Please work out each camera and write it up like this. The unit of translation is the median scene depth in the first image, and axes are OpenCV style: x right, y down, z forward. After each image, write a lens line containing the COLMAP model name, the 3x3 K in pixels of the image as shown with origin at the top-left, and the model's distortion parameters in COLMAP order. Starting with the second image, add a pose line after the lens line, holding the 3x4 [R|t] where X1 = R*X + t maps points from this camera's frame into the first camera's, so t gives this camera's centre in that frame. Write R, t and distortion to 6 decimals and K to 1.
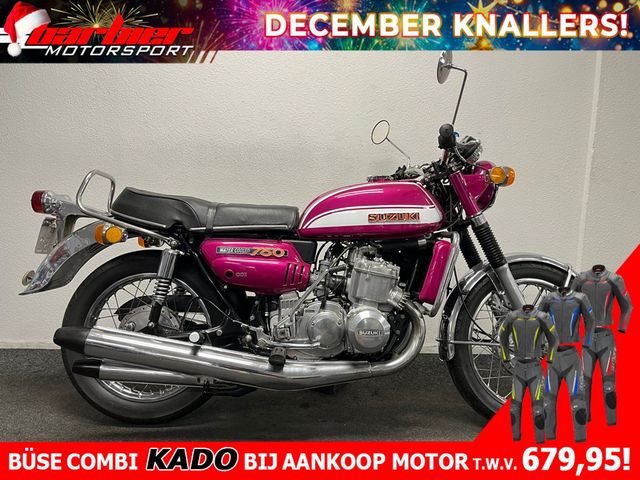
lens RADIAL K [[444.7, 0, 320.0], [0, 444.7, 240.0], [0, 0, 1]] dist [0.079744, 0.000564]
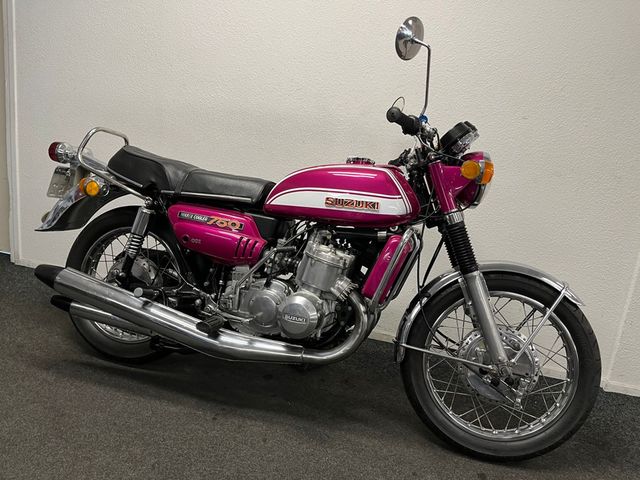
lens RADIAL K [[444.7, 0, 320.0], [0, 444.7, 240.0], [0, 0, 1]] dist [0.079744, 0.000564]
pose [[0.956733, 0.141025, -0.254505, 0.340862], [-0.123879, 0.988881, 0.082268, -0.042928], [0.263278, -0.047181, 0.963566, 0.076292]]
